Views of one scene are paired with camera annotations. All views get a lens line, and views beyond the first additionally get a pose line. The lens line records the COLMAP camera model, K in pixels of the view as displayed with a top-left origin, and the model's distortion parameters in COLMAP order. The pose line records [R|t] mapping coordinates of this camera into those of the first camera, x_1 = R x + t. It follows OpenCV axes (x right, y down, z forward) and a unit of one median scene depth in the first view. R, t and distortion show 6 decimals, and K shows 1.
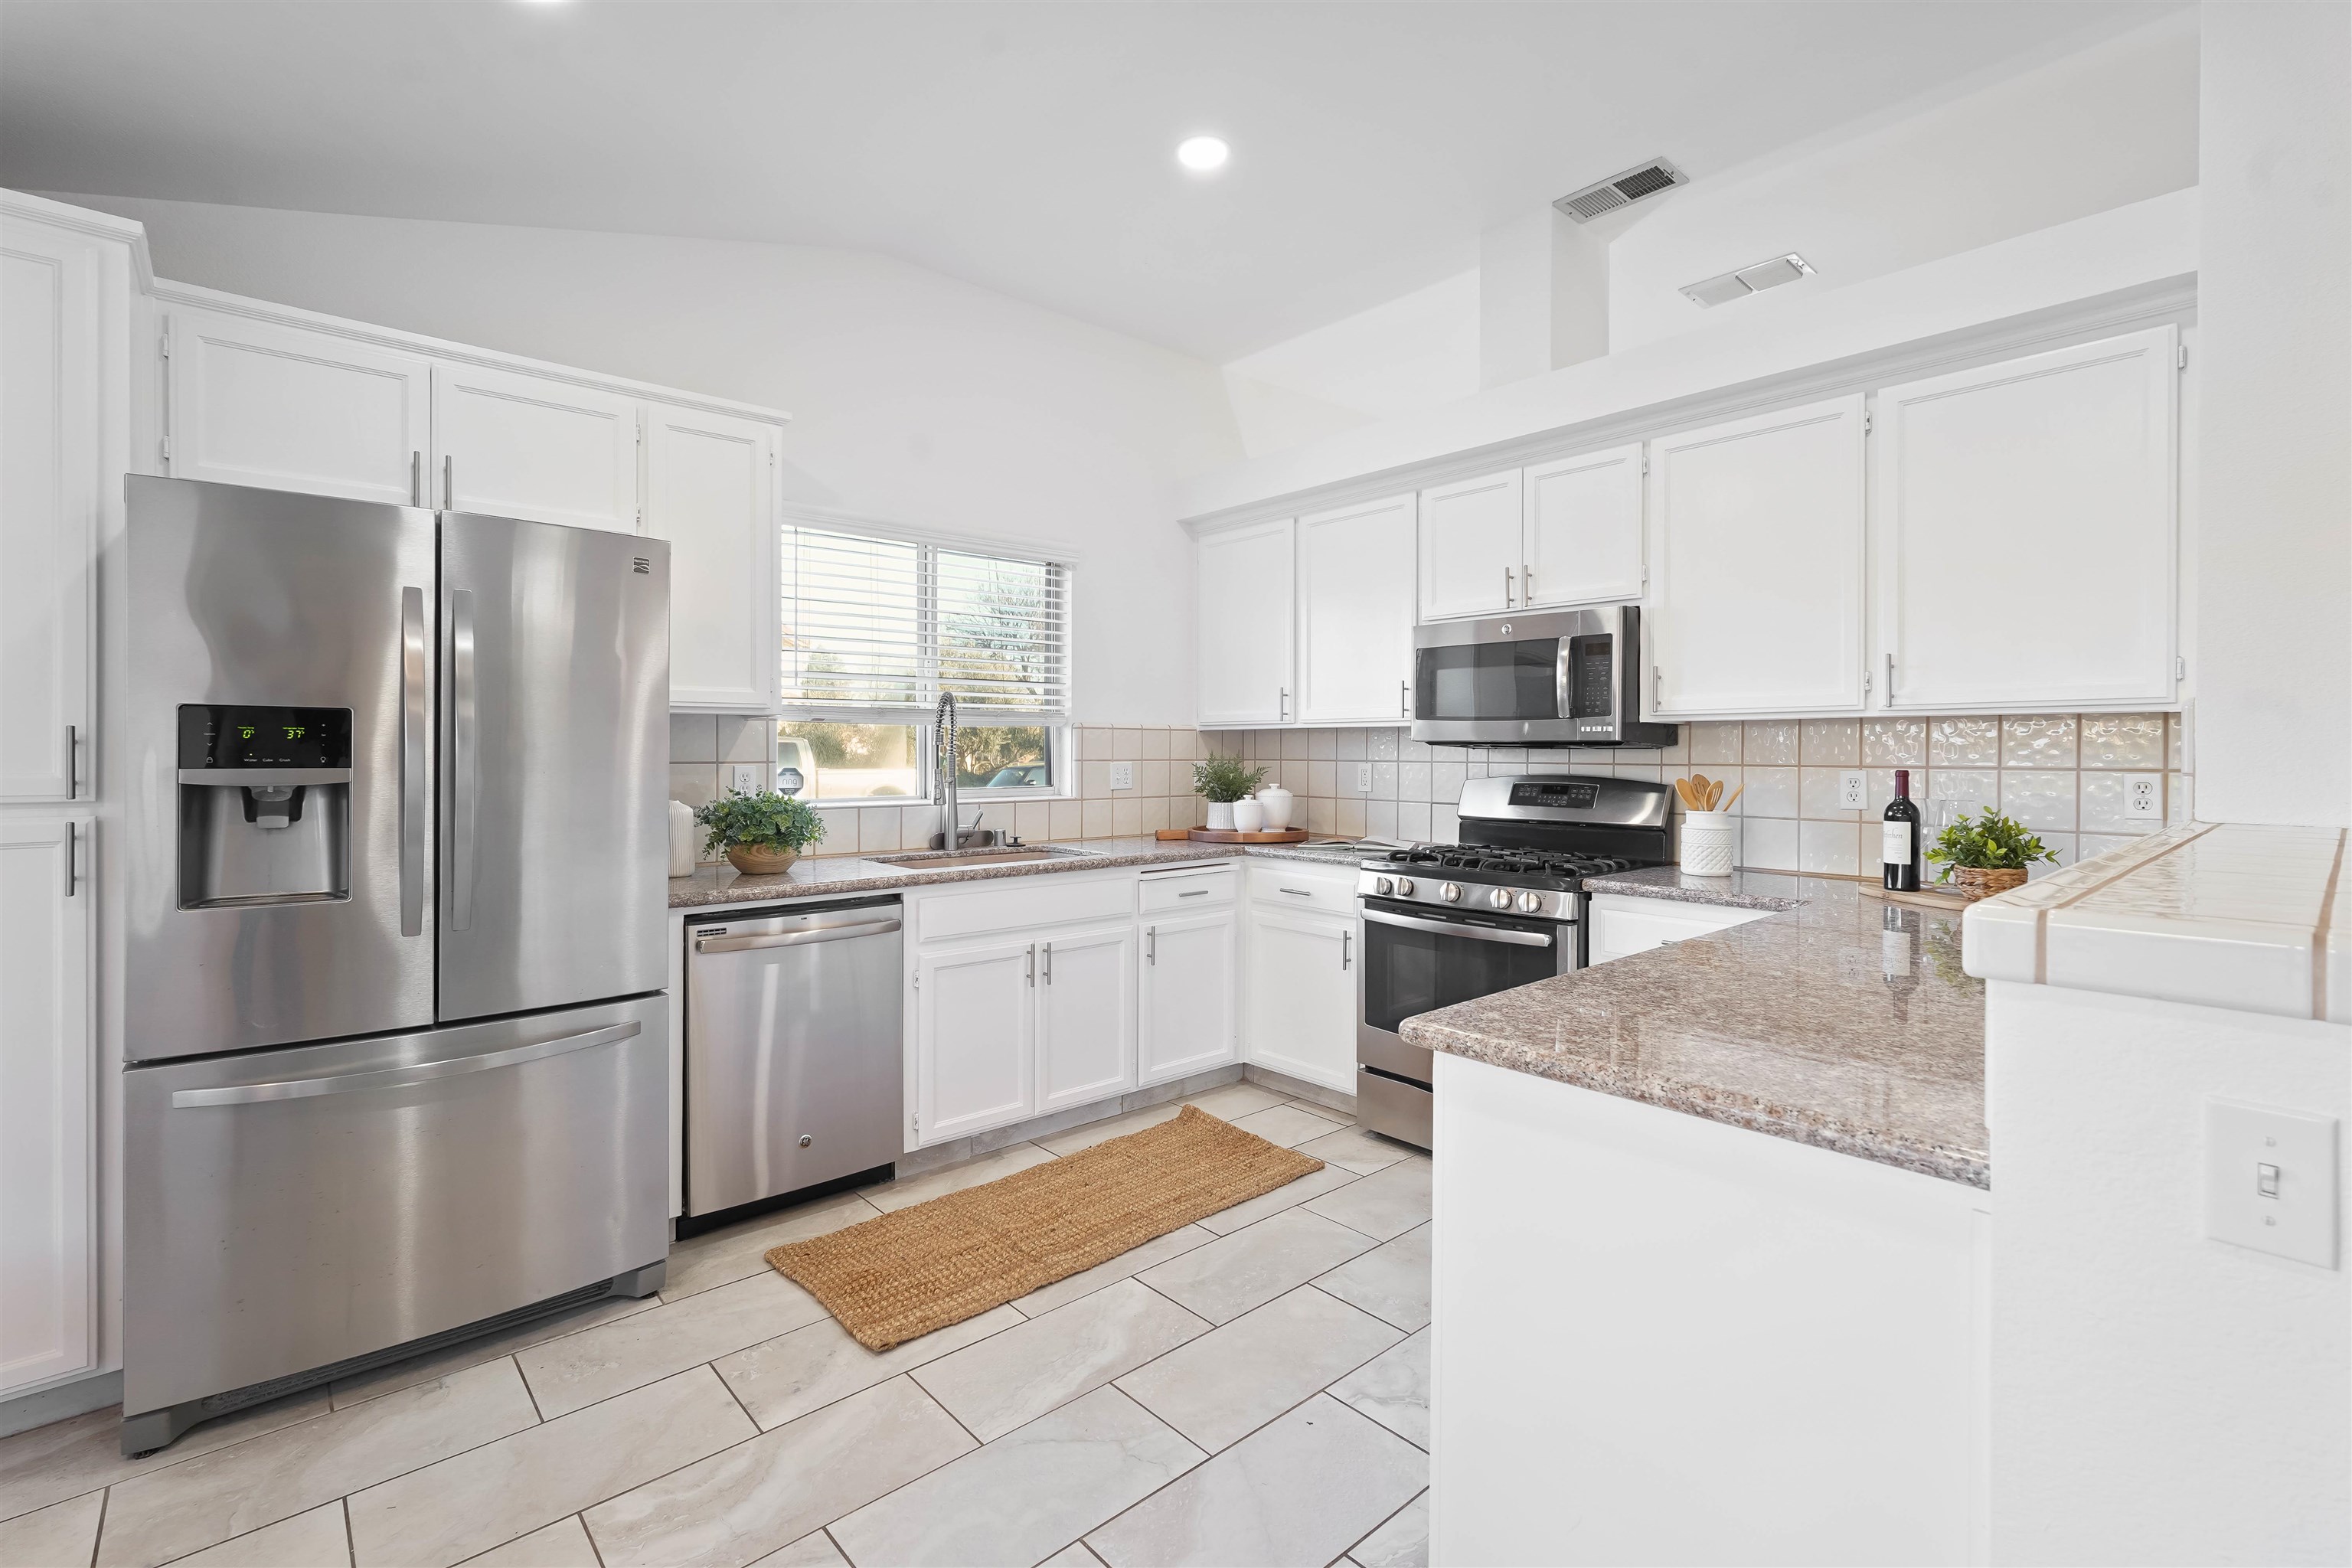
lens RADIAL K [[1033.5, 0, 1174.2], [0, 1033.5, 762.6], [0, 0, 1]] dist [-0.000514, 0.000190]
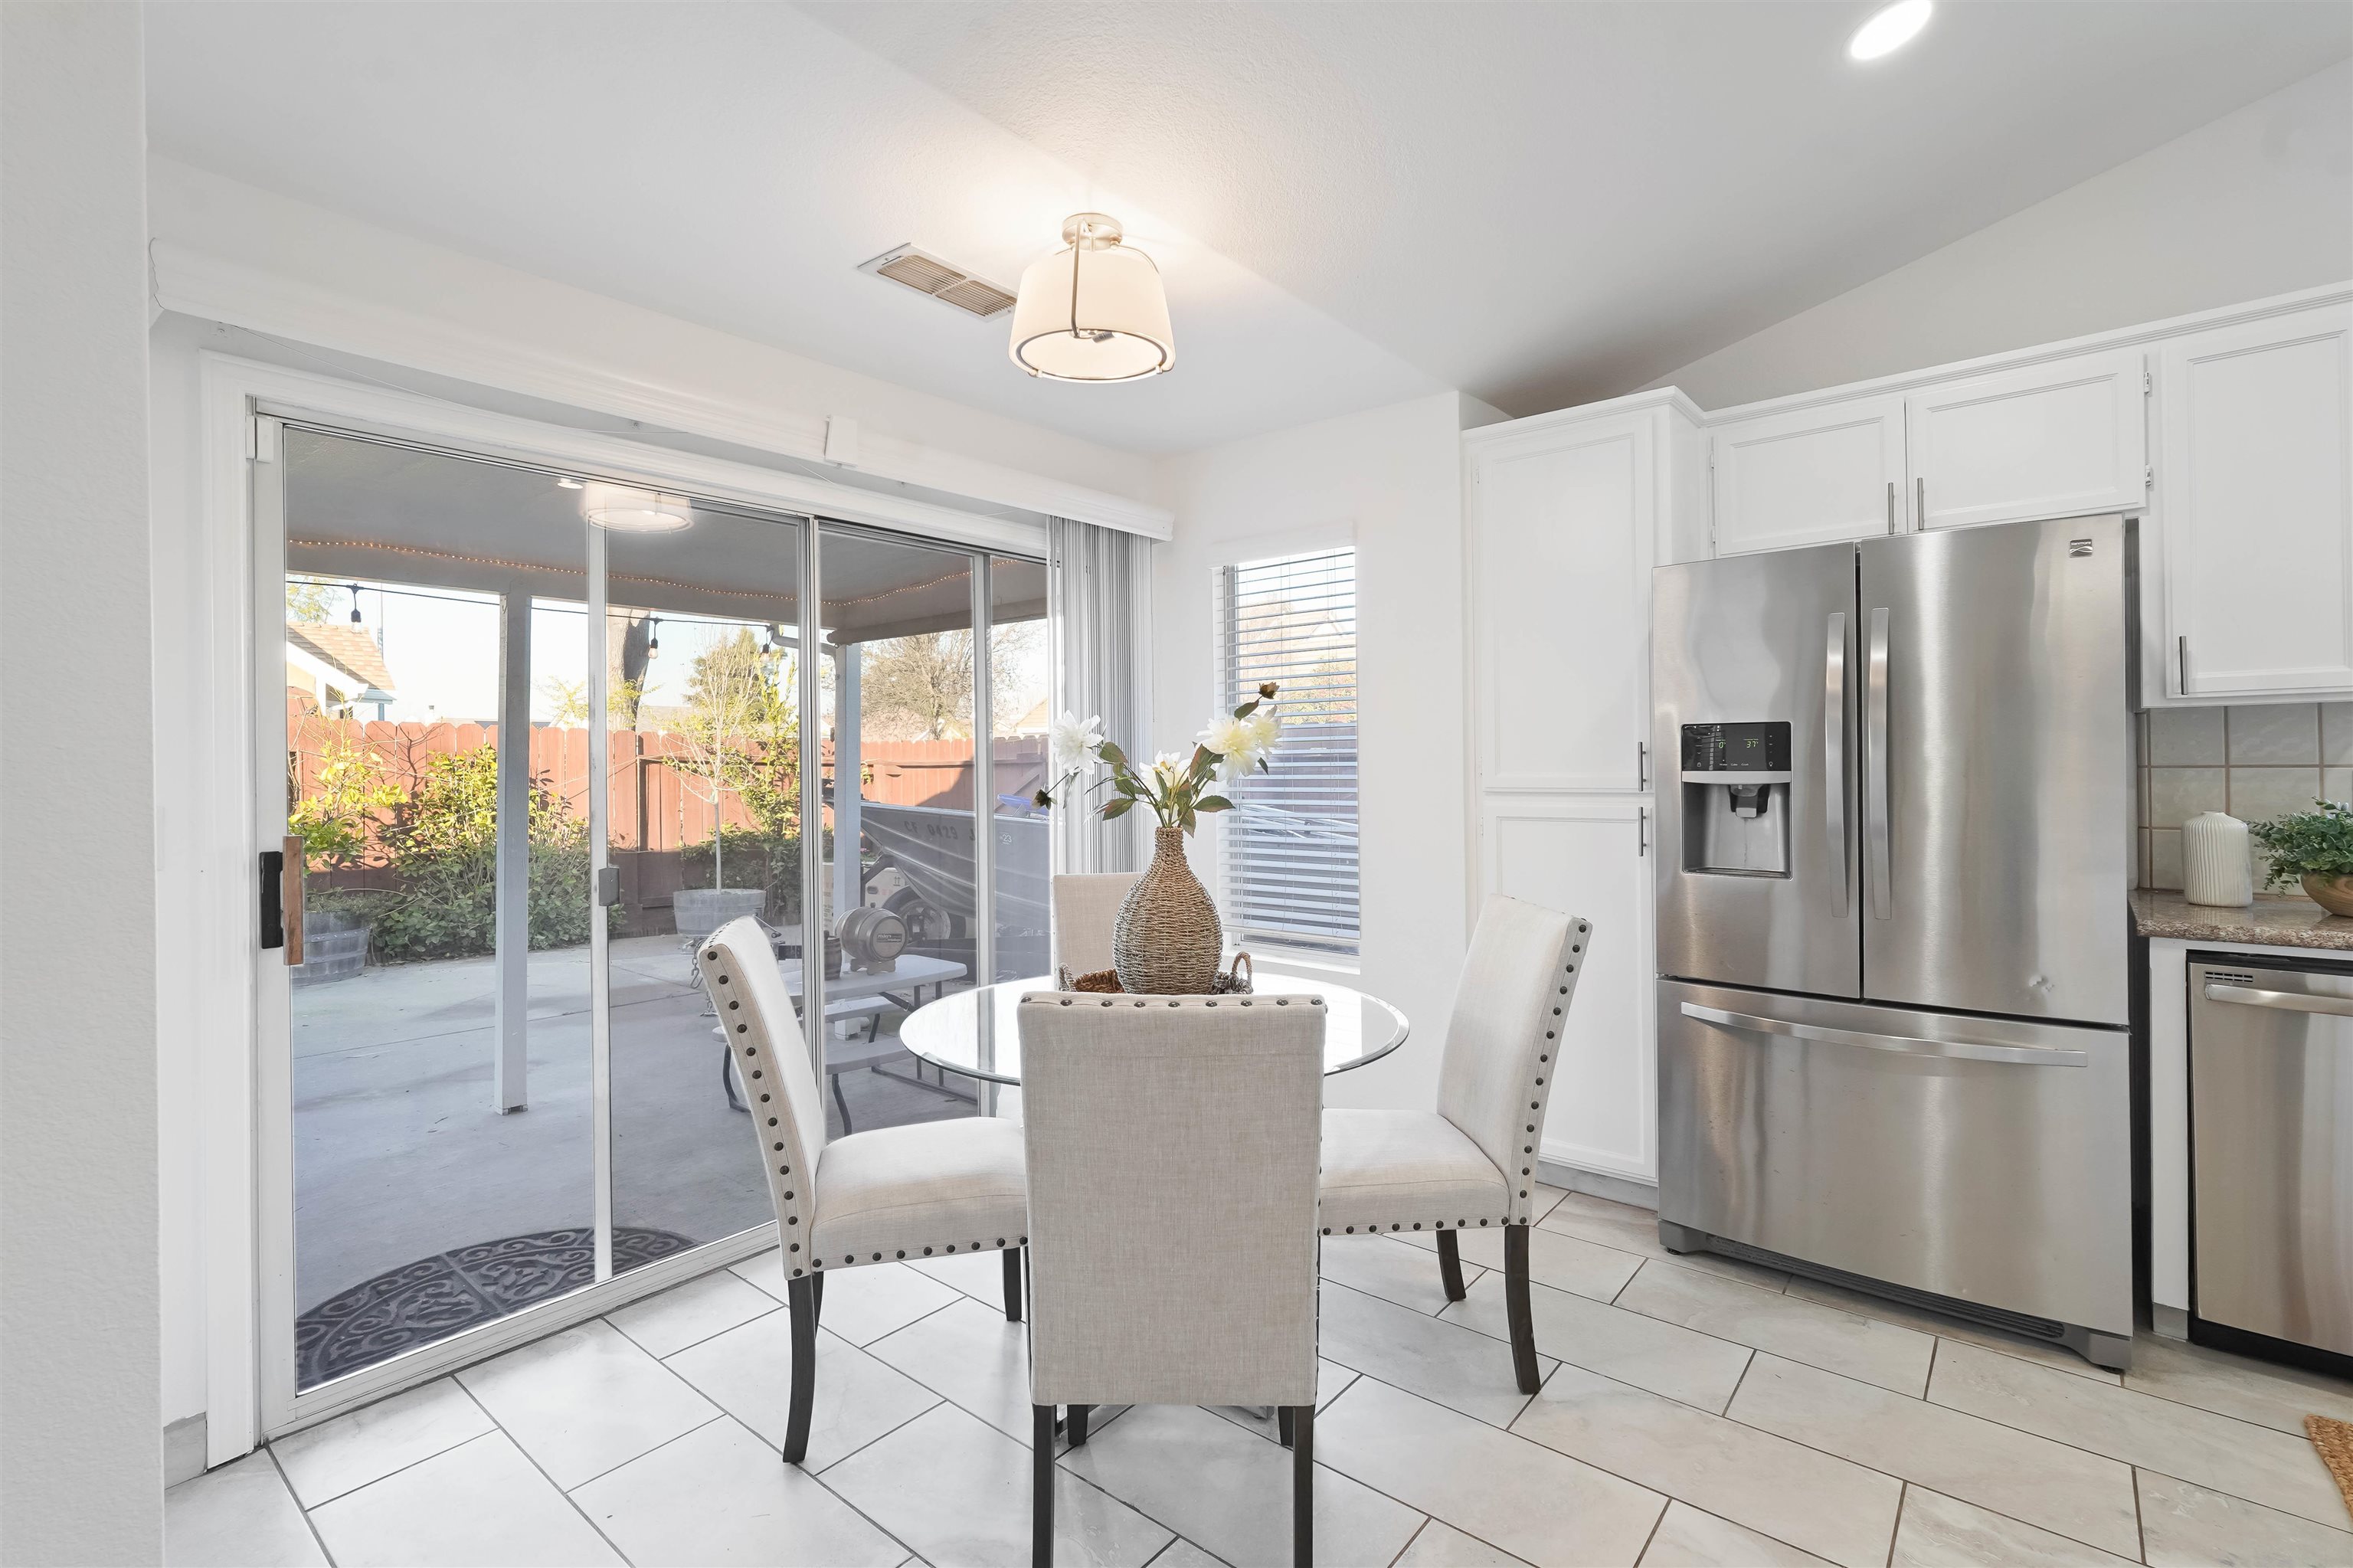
lens RADIAL K [[1045.2, 0, 1179.2], [0, 1045.2, 779.0], [0, 0, 1]] dist [-0.002303, 0.000324]
pose [[0.167729, 0.009063, -0.985791, 0.267082], [0.001015, 0.999956, 0.009366, 0.002416], [0.985833, -0.002572, 0.167713, 0.078005]]
